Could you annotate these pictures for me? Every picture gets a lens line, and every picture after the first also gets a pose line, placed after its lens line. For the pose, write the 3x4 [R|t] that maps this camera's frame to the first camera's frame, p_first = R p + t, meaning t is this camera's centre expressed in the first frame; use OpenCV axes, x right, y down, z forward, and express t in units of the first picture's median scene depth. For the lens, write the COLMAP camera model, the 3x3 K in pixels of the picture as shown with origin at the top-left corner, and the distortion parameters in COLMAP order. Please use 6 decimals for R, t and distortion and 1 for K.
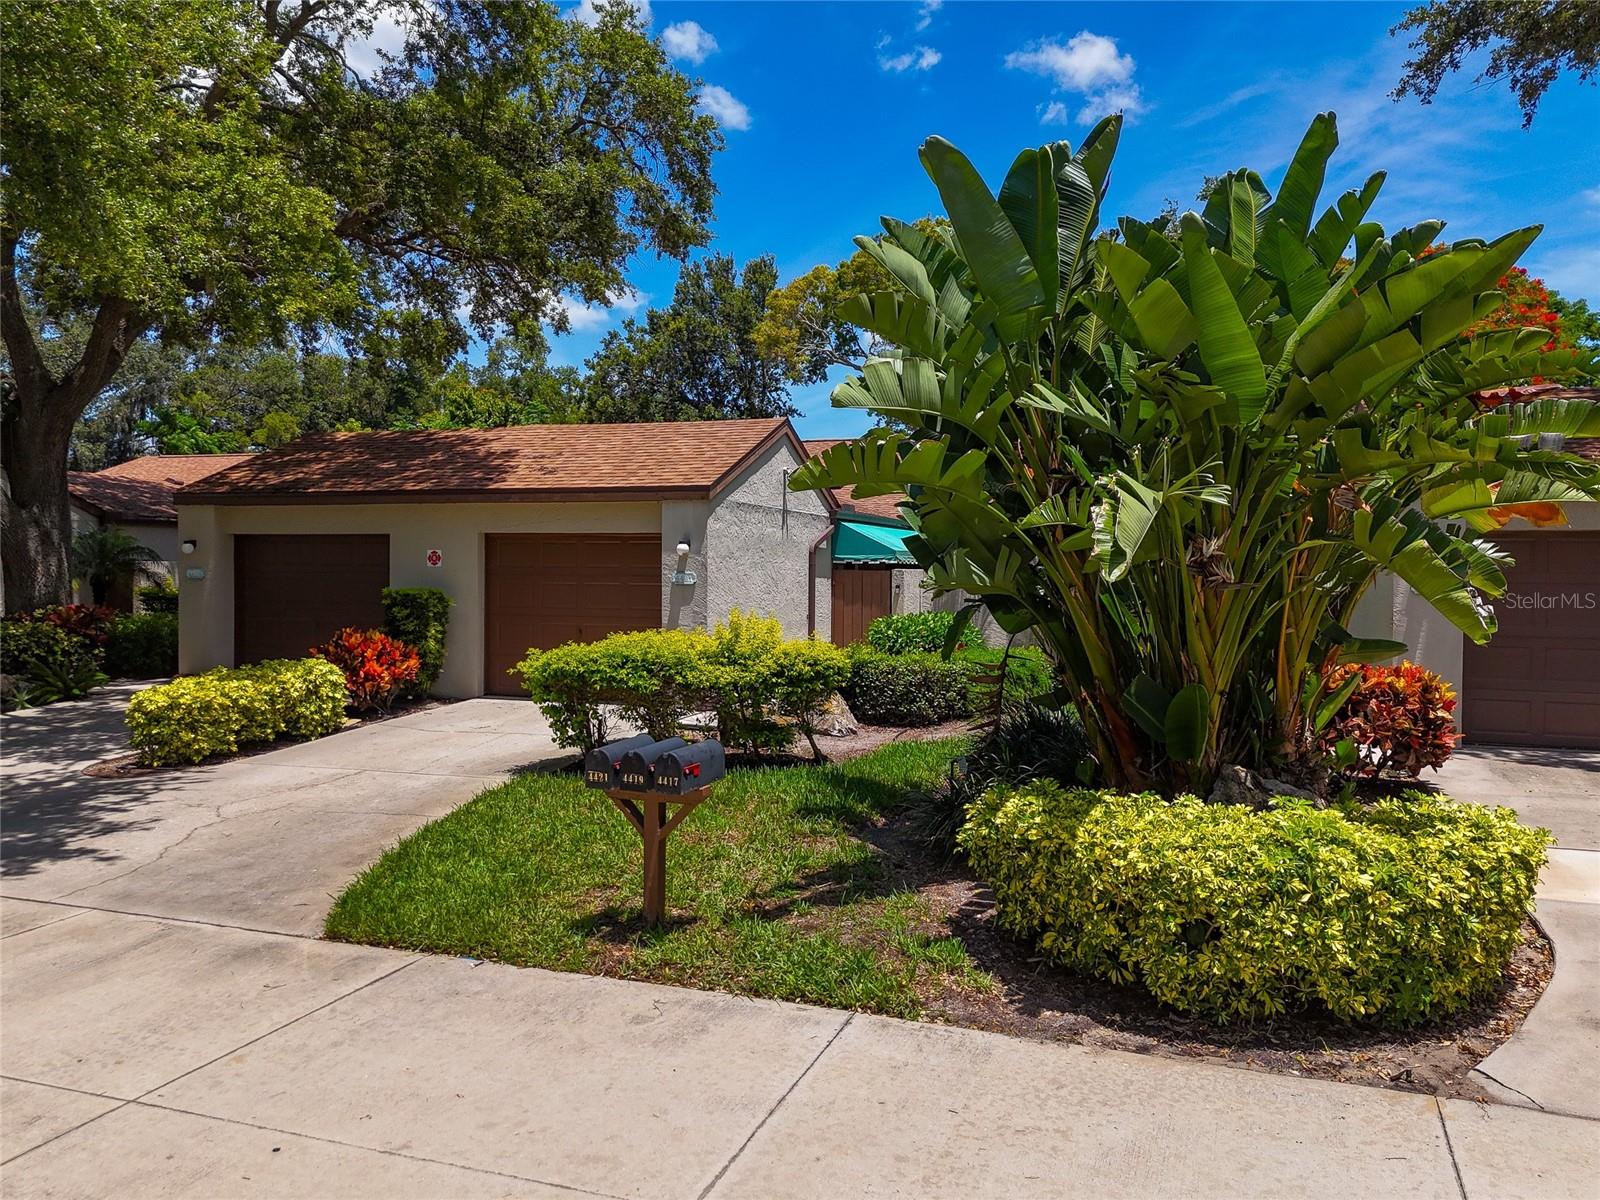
lens RADIAL K [[1175.6, 0, 799.9], [0, 1175.6, 598.7], [0, 0, 1]] dist [0.047213, -0.009847]
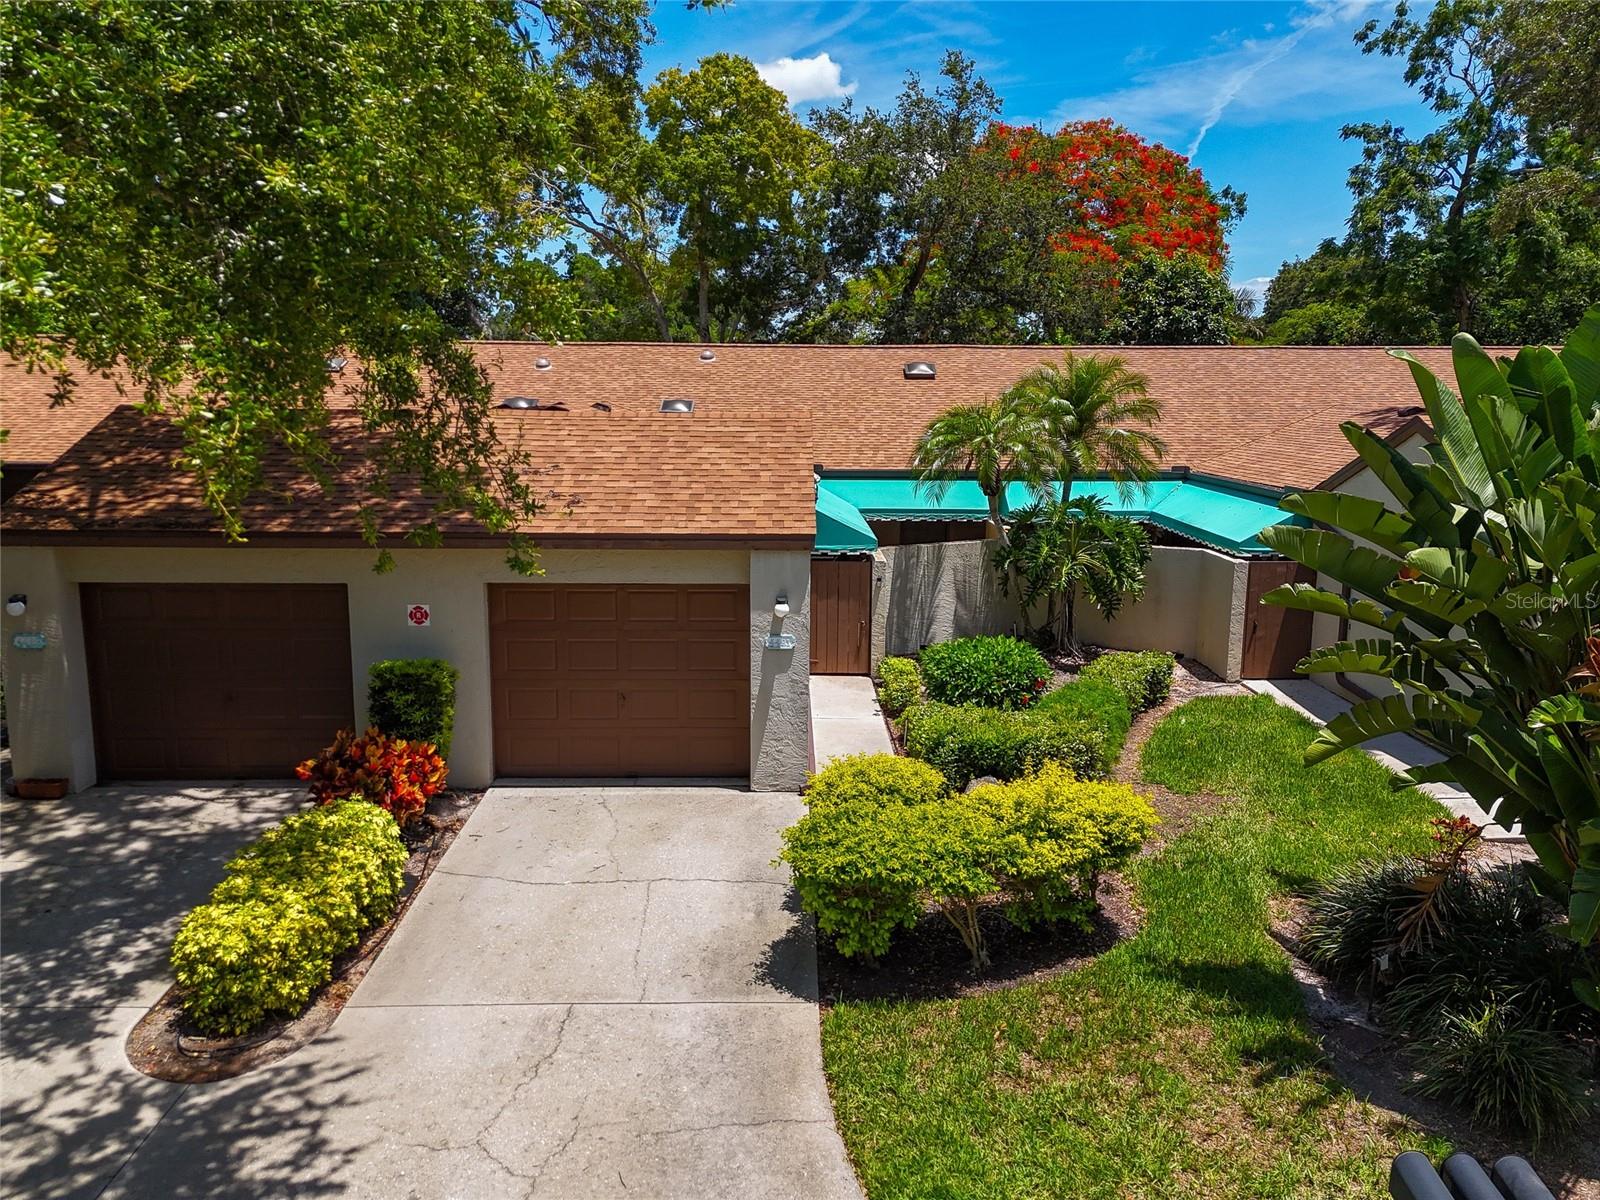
lens RADIAL K [[1175.6, 0, 800.5], [0, 1175.6, 598.7], [0, 0, 1]] dist [0.047213, -0.009847]
pose [[0.932281, -0.062411, 0.356309, -0.364877], [0.002272, 0.985995, 0.166762, -0.179469], [-0.361727, -0.154660, 0.919366, 0.211547]]
